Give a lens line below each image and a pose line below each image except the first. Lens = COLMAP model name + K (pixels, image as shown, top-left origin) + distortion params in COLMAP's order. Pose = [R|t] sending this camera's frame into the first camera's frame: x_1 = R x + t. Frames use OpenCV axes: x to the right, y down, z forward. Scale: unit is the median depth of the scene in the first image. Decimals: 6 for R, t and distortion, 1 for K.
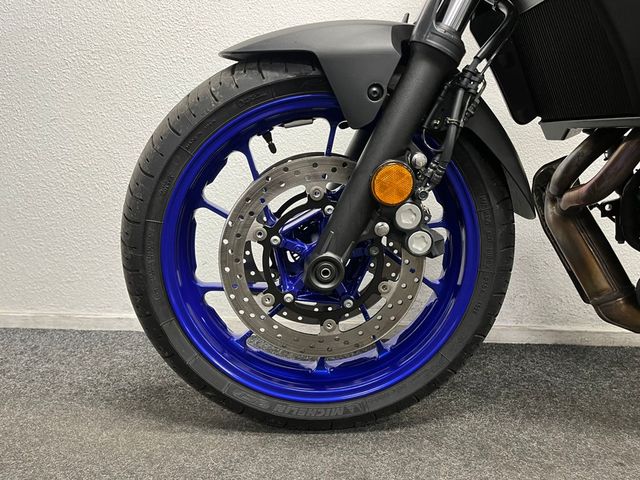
lens RADIAL K [[483.8, 0, 320.0], [0, 483.8, 240.0], [0, 0, 1]] dist [0.092184, -0.119935]
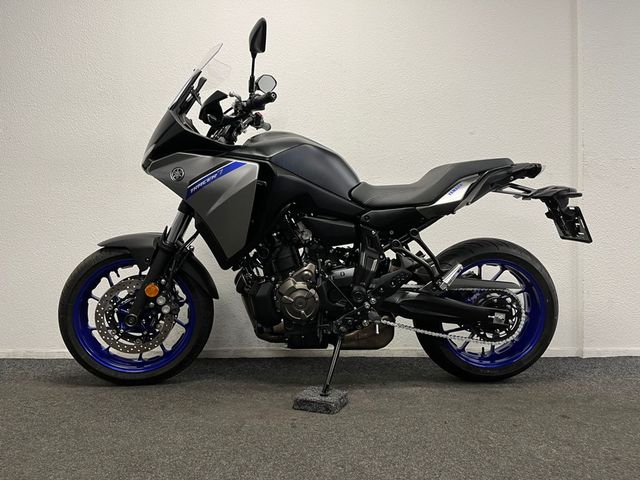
lens RADIAL K [[483.8, 0, 320.0], [0, 483.8, 240.0], [0, 0, 1]] dist [0.092184, -0.119935]
pose [[0.997081, -0.011732, 0.075449, 0.816691], [0.021234, 0.991751, -0.126405, -0.015942], [-0.073344, 0.127638, 0.989105, -1.804911]]
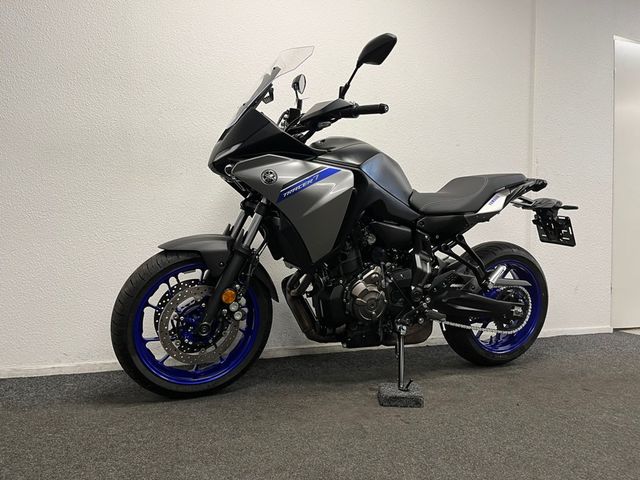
lens RADIAL K [[483.8, 0, 320.0], [0, 483.8, 240.0], [0, 0, 1]] dist [0.092184, -0.119935]
pose [[0.918738, -0.007272, 0.394801, -0.414563], [0.044677, 0.995324, -0.085635, -0.150183], [-0.392332, 0.096314, 0.914767, -1.597486]]
